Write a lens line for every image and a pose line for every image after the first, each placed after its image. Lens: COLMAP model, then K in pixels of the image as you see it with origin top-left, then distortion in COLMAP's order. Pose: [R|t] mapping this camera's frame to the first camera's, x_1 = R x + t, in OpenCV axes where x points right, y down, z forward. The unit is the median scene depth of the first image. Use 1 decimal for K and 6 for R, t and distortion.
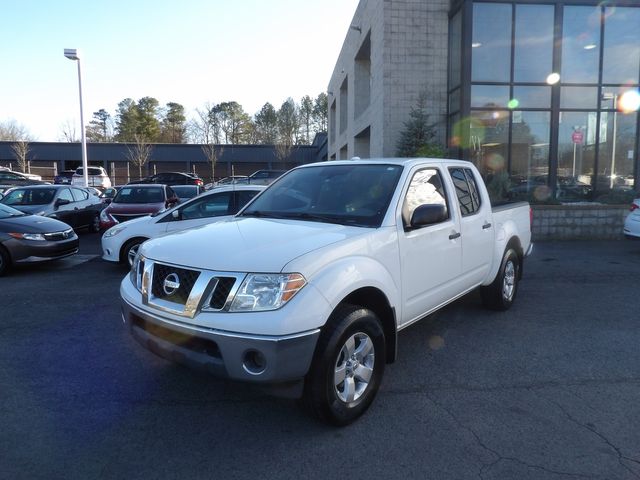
lens RADIAL K [[451.1, 0, 323.4], [0, 451.1, 234.5], [0, 0, 1]] dist [-0.019628, 0.025612]
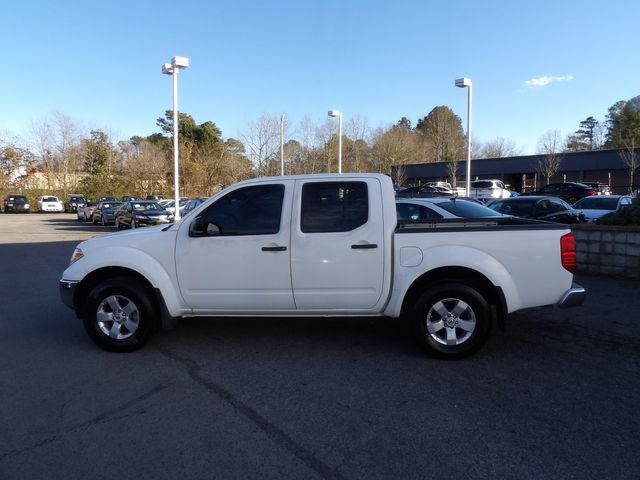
lens RADIAL K [[451.1, 0, 322.7], [0, 451.1, 239.0], [0, 0, 1]] dist [-0.019628, 0.025612]
pose [[0.542515, 0.072435, -0.836917, 0.722589], [-0.083635, 0.995983, 0.031987, -0.036414], [0.835872, 0.052642, 0.546394, 0.300396]]
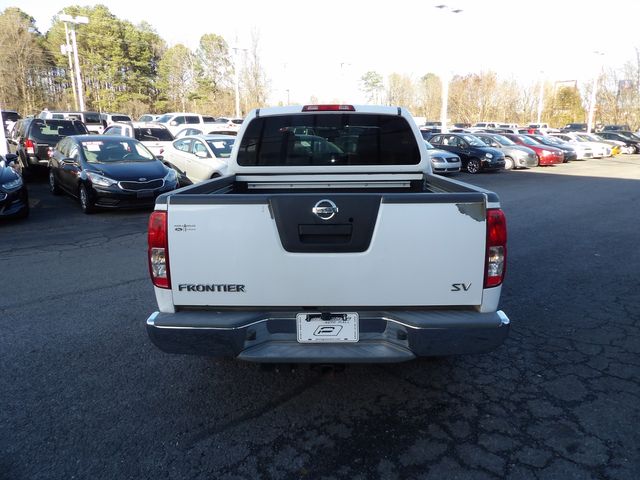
lens RADIAL K [[451.1, 0, 326.0], [0, 451.1, 237.6], [0, 0, 1]] dist [-0.019628, 0.025612]
pose [[-0.794520, 0.140705, -0.590711, 0.497806], [-0.056844, 0.951278, 0.303048, -0.135875], [0.604571, 0.274356, -0.747811, 1.205187]]
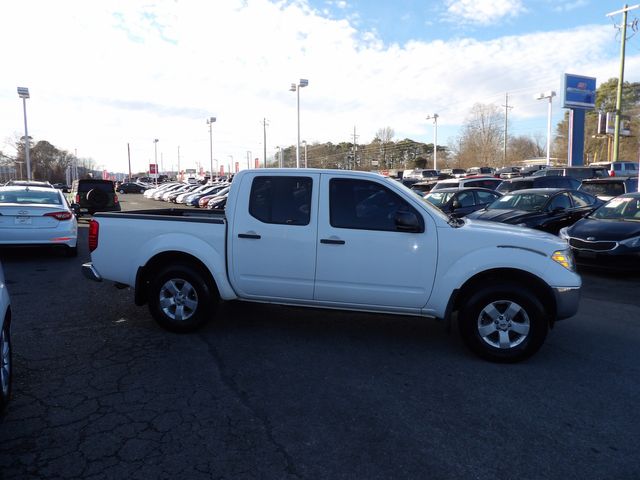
lens RADIAL K [[451.1, 0, 321.3], [0, 451.1, 241.4], [0, 0, 1]] dist [-0.019628, 0.025612]
pose [[-0.435397, -0.102027, 0.894438, -0.588185], [0.089451, 0.983737, 0.155756, -0.114035], [-0.895783, 0.147824, -0.419190, 1.019242]]
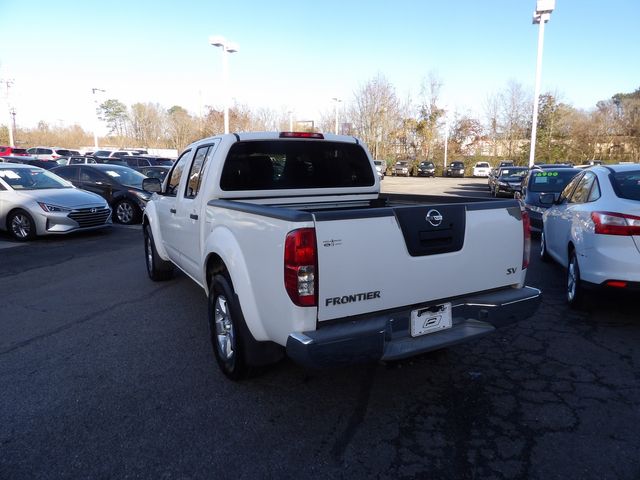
lens RADIAL K [[451.1, 0, 321.7], [0, 451.1, 238.3], [0, 0, 1]] dist [-0.019628, 0.025612]
pose [[-0.385853, 0.146550, -0.910846, 0.684675], [-0.095851, 0.975591, 0.197572, -0.108830], [0.917567, 0.163539, -0.362388, 1.023092]]
